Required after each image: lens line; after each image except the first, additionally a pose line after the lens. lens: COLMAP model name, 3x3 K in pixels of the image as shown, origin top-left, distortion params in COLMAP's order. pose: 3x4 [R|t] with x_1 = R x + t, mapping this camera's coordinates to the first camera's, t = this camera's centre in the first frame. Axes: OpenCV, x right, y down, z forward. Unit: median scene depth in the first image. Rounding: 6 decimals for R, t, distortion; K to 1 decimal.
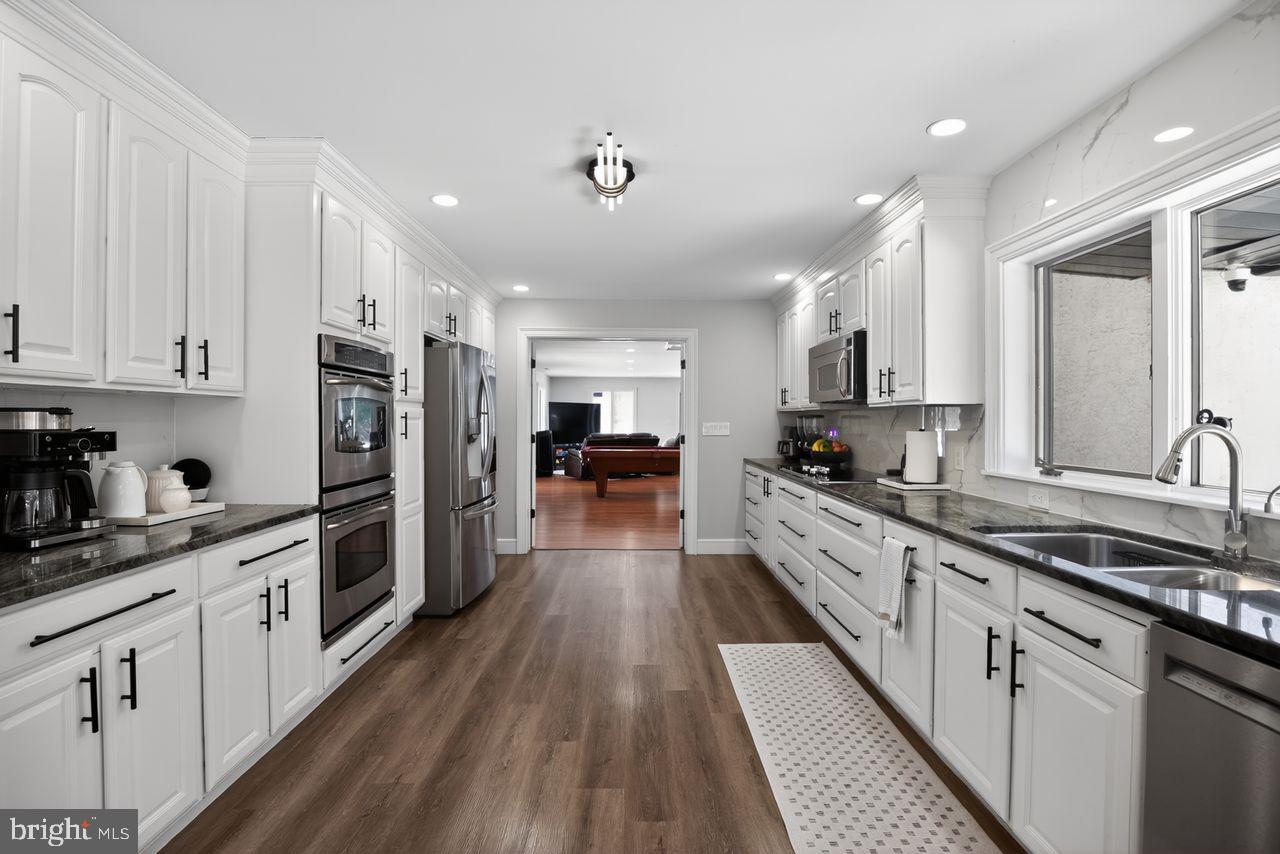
lens RADIAL K [[590.0, 0, 640.9], [0, 590.0, 418.0], [0, 0, 1]] dist [-0.030225, -0.000023]
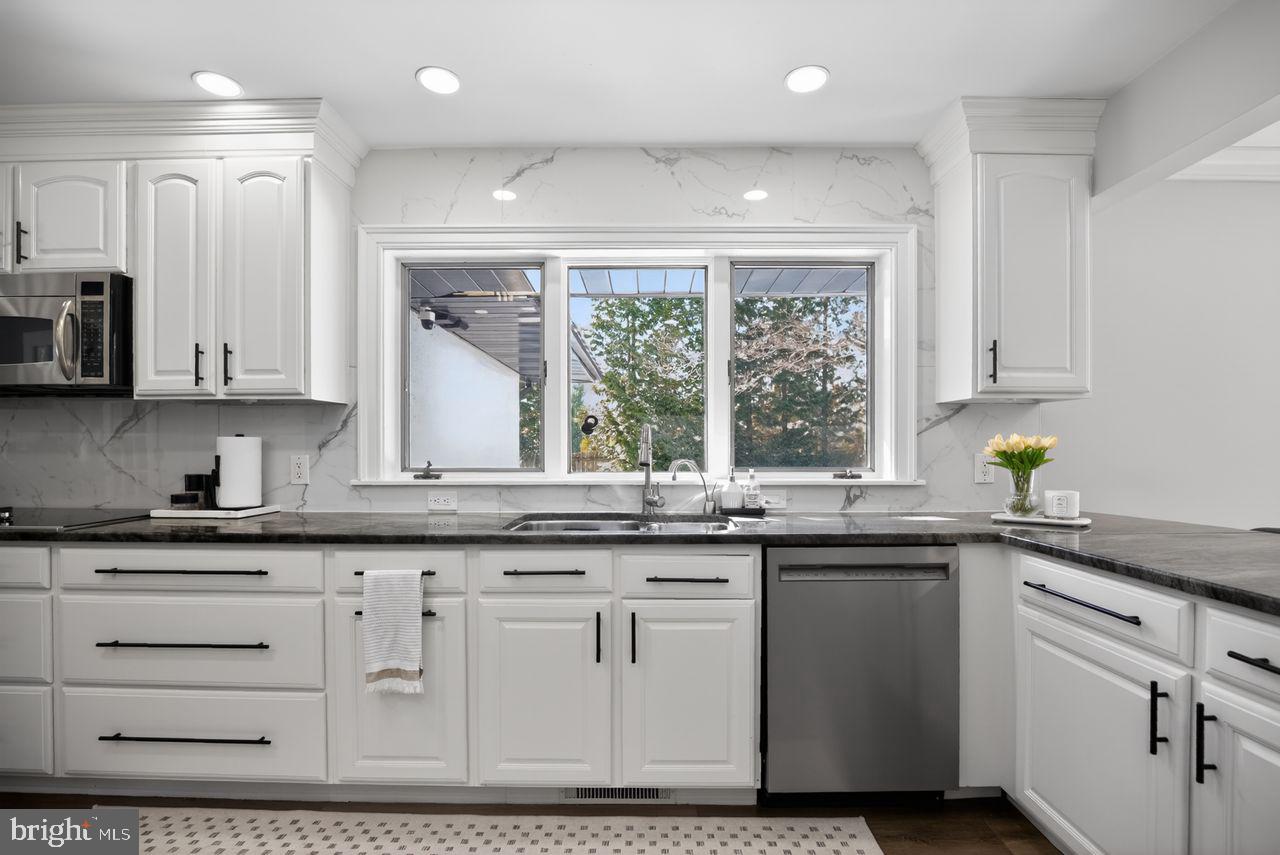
lens RADIAL K [[594.2, 0, 643.9], [0, 594.2, 449.4], [0, 0, 1]] dist [-0.029263, 0.000390]
pose [[0.021258, -0.005539, 0.999759, -0.244998], [-0.001824, 0.999983, 0.005579, 0.033137], [-0.999772, -0.001942, 0.021248, 0.478228]]
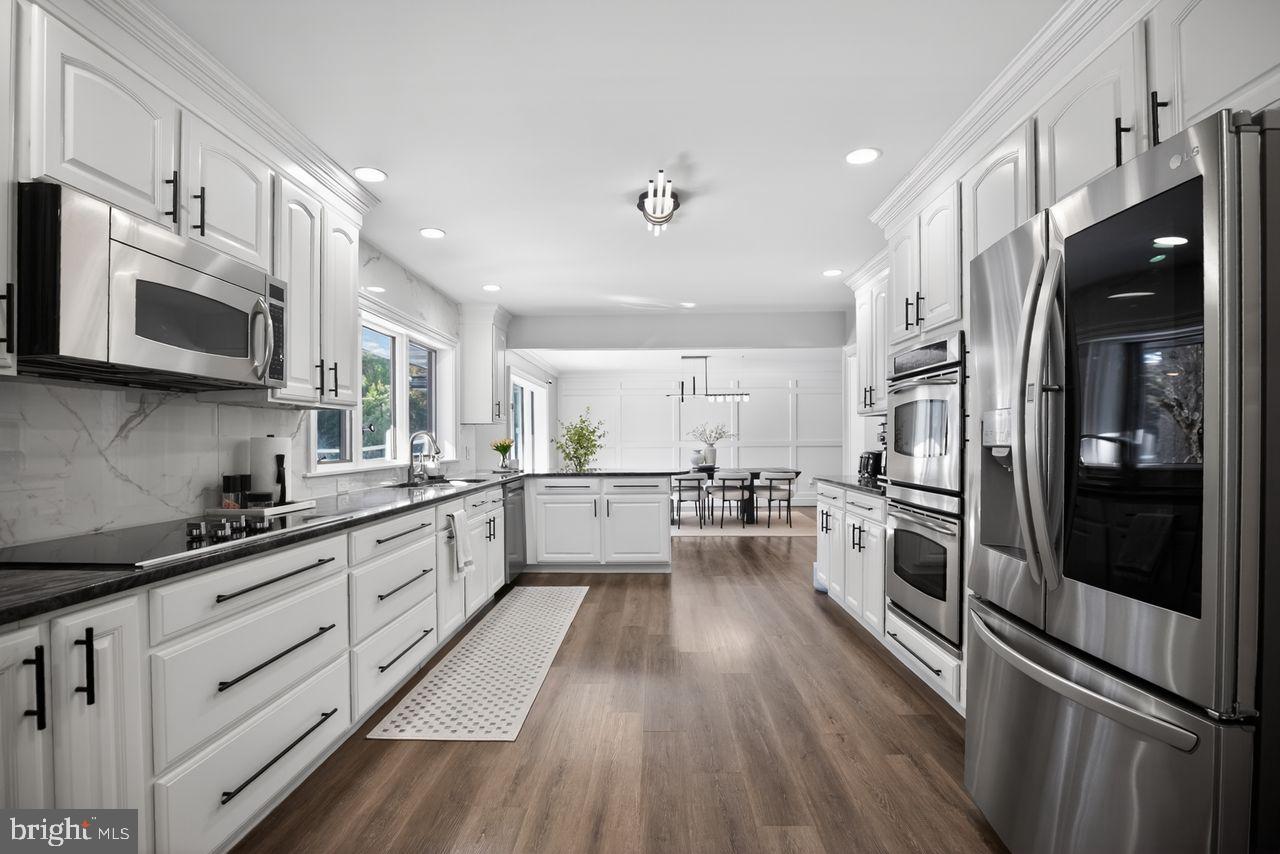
lens RADIAL K [[594.2, 0, 643.9], [0, 594.2, 448.9], [0, 0, 1]] dist [-0.029263, 0.000390]
pose [[-0.999251, 0.002072, 0.038638, -0.055789], [0.002571, 0.999914, 0.012873, 0.028825], [-0.038608, 0.012963, -0.999170, 1.780527]]
